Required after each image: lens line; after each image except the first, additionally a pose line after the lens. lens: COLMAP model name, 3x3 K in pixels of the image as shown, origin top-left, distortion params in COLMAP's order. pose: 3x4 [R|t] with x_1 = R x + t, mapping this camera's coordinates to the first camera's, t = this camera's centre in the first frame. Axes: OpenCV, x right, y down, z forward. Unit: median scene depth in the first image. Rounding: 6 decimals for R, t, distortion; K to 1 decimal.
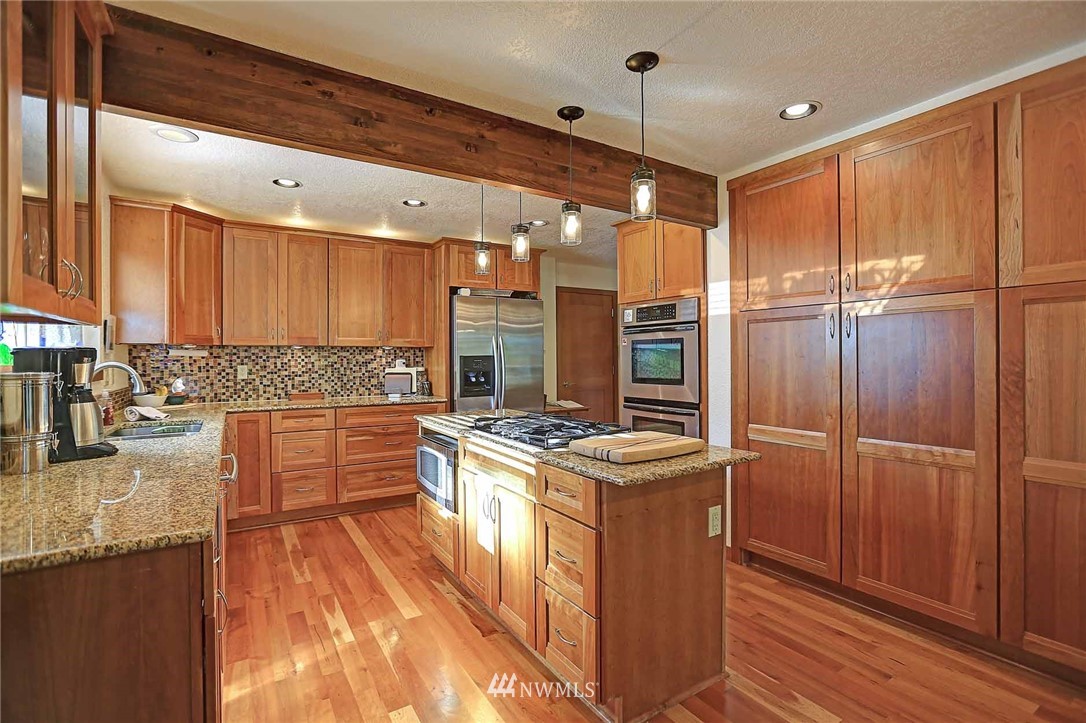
lens RADIAL K [[499.3, 0, 546.0], [0, 499.3, 356.4], [0, 0, 1]] dist [-0.034752, 0.015877]
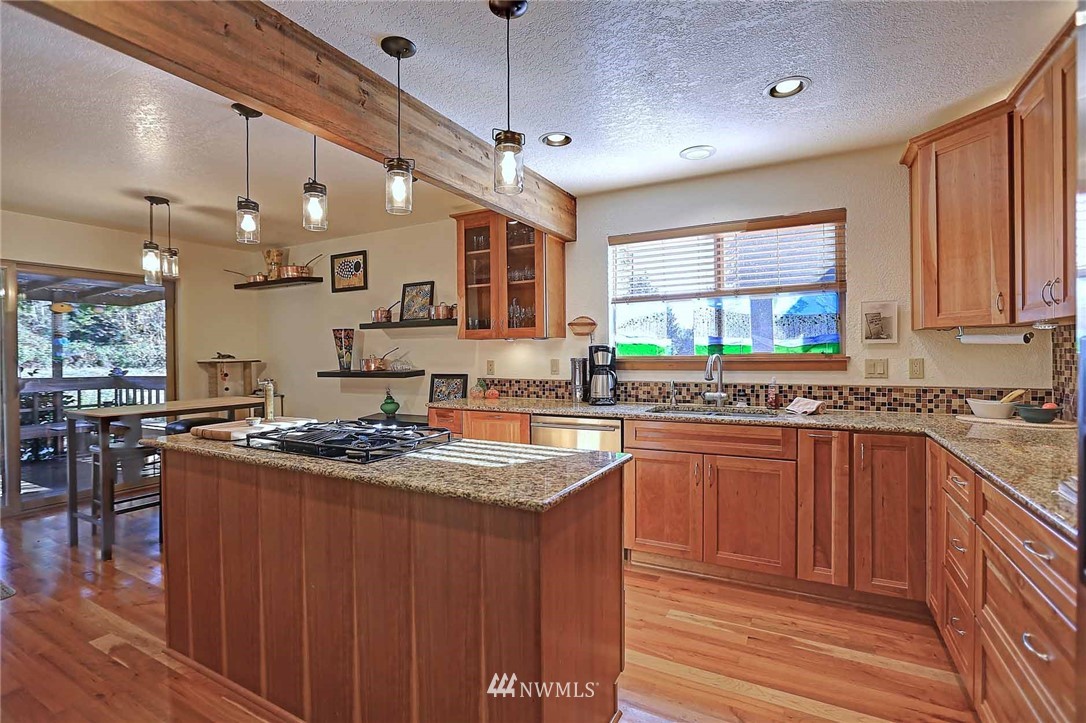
lens RADIAL K [[498.8, 0, 543.0], [0, 498.8, 361.5], [0, 0, 1]] dist [-0.042275, 0.016513]
pose [[-0.873212, 0.018132, -0.487003, 0.088314], [0.011597, 0.999798, 0.016432, 0.004848], [0.487203, 0.008701, -0.873246, 1.336467]]
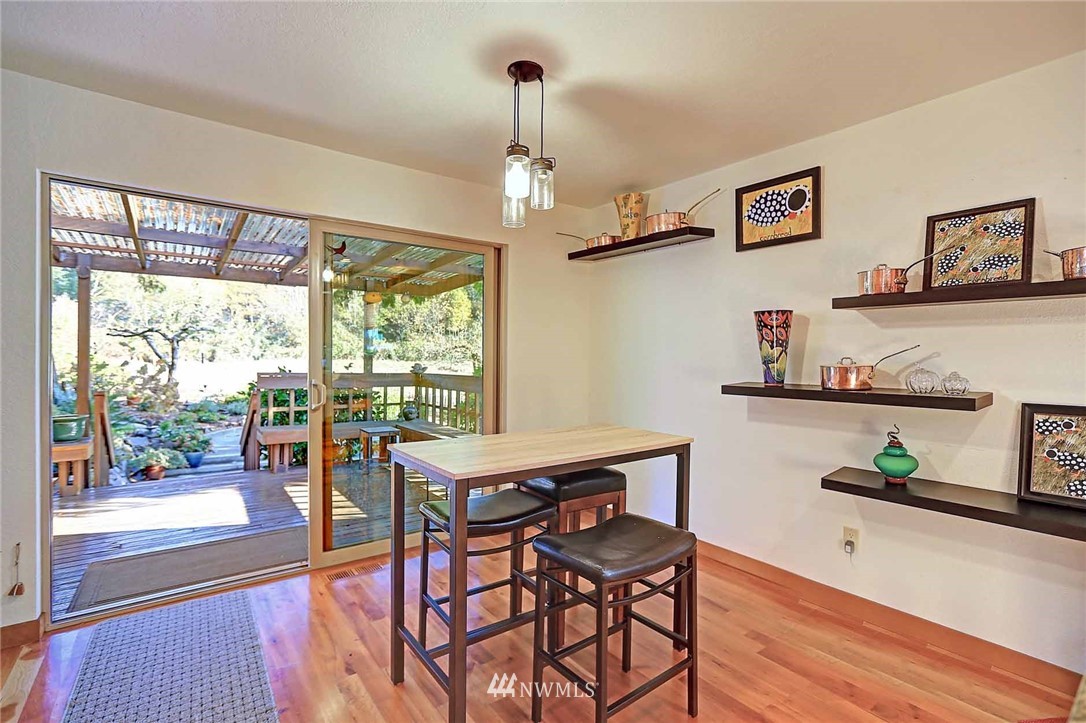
lens RADIAL K [[498.8, 0, 543.0], [0, 498.8, 361.5], [0, 0, 1]] dist [-0.042275, 0.016513]
pose [[-0.997302, -0.010424, -0.072671, 0.314740], [-0.011485, 0.999833, 0.014195, 0.003758], [0.072511, 0.014991, -0.997255, 0.610170]]
